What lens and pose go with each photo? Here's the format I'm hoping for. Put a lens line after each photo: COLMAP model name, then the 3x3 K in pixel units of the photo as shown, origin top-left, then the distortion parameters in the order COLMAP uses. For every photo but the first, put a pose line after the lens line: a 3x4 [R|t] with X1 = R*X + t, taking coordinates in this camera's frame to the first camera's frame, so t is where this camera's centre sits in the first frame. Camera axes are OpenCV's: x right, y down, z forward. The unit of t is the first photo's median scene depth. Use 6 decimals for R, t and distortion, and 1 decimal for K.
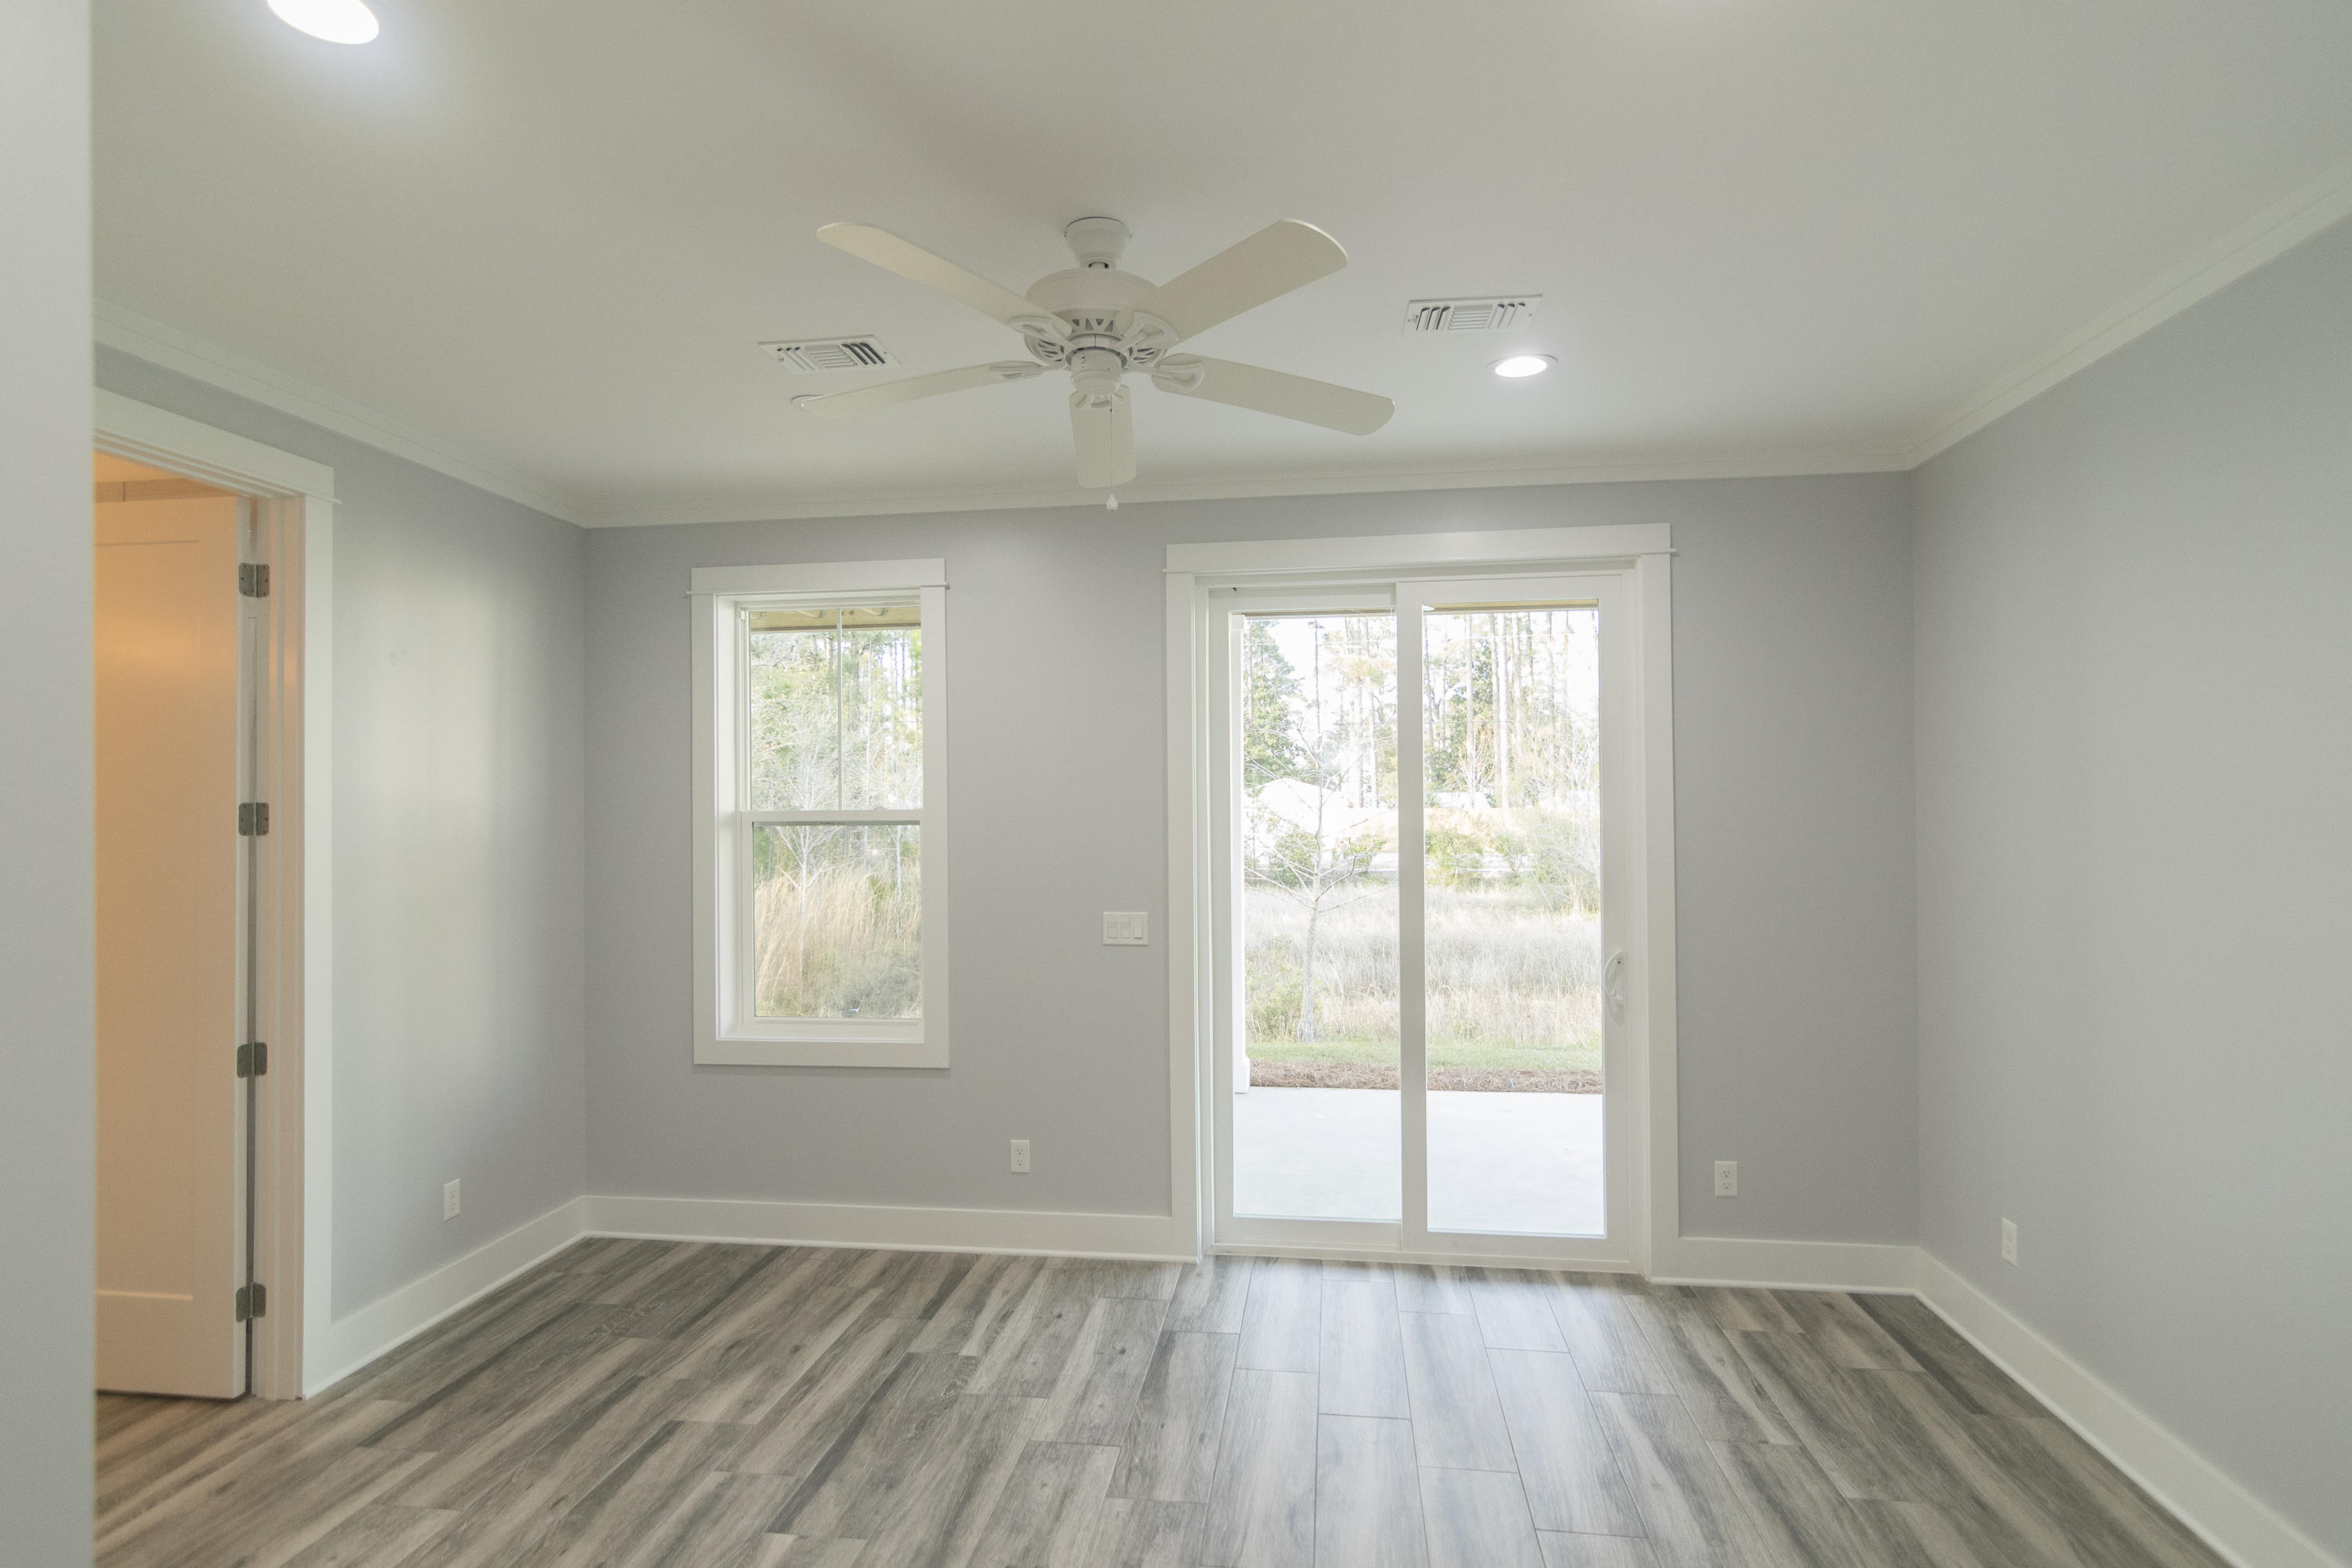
lens RADIAL K [[1200.7, 0, 1176.9], [0, 1200.7, 788.4], [0, 0, 1]] dist [0.034853, 0.000235]
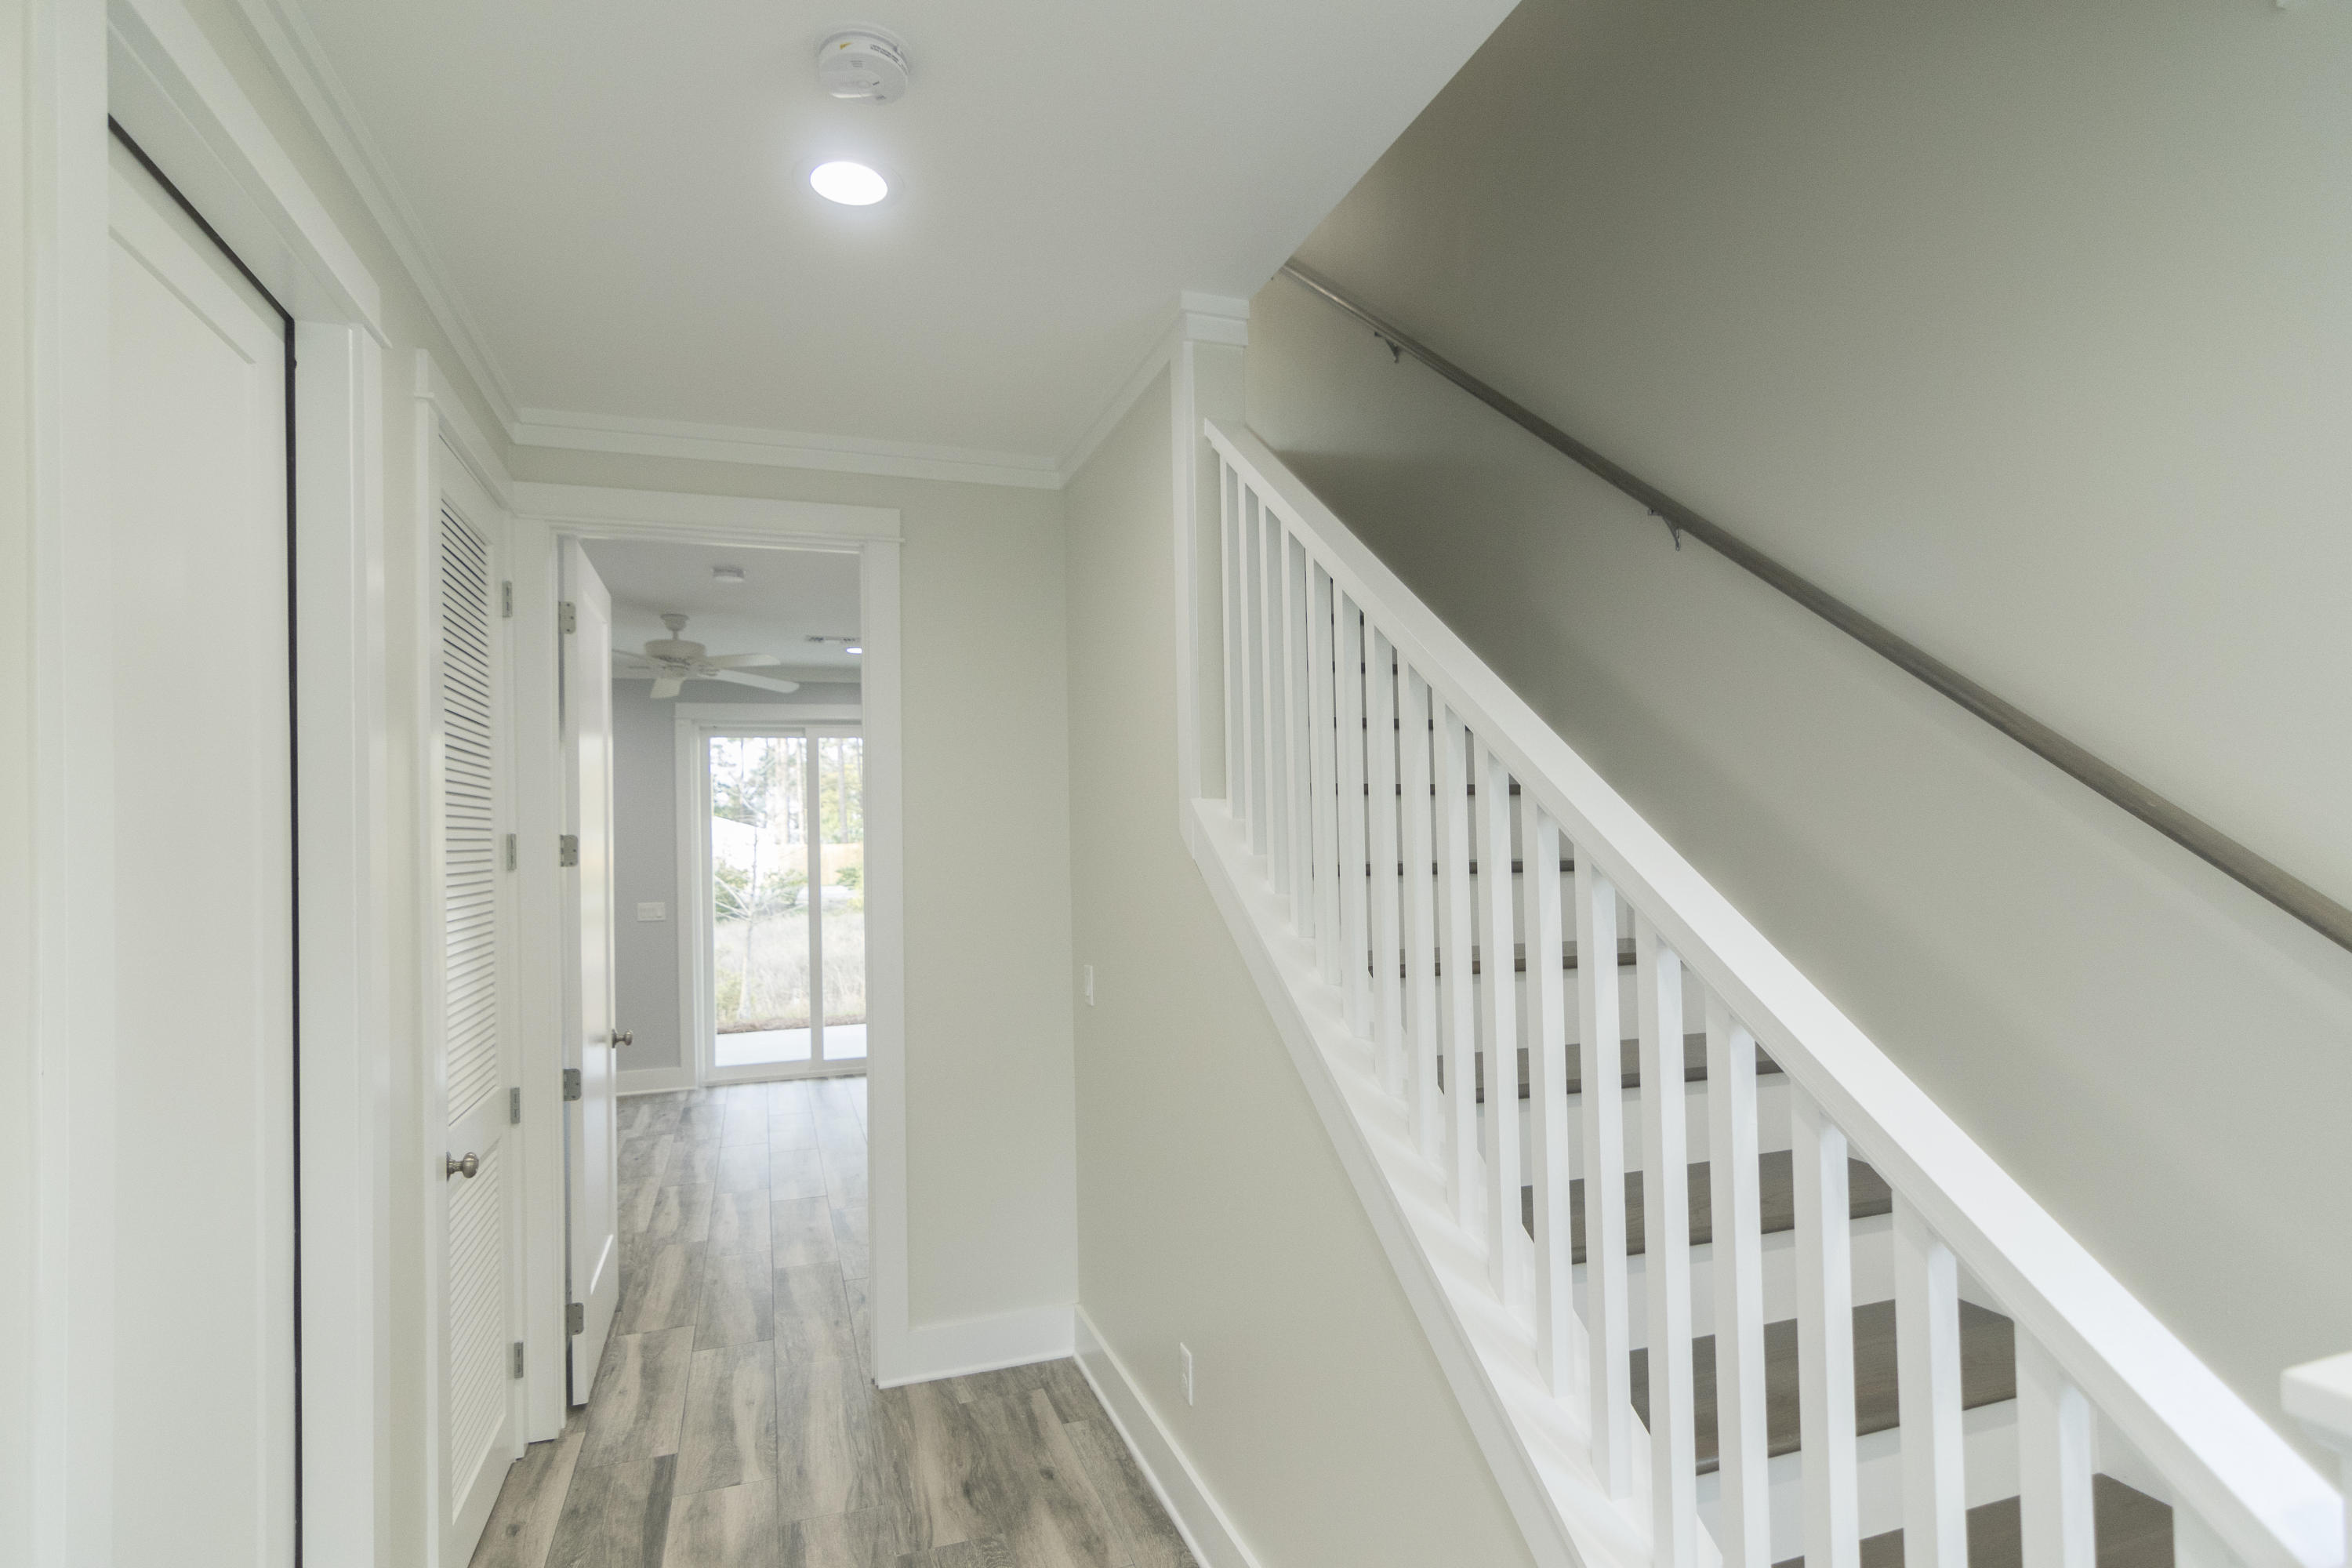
lens RADIAL K [[1200.7, 0, 1182.6], [0, 1200.7, 795.2], [0, 0, 1]] dist [0.034853, 0.000235]
pose [[0.892249, -0.006813, 0.451492, -0.151042], [0.016794, 0.999695, -0.018104, -0.013089], [-0.451231, 0.023736, 0.892091, -0.999347]]
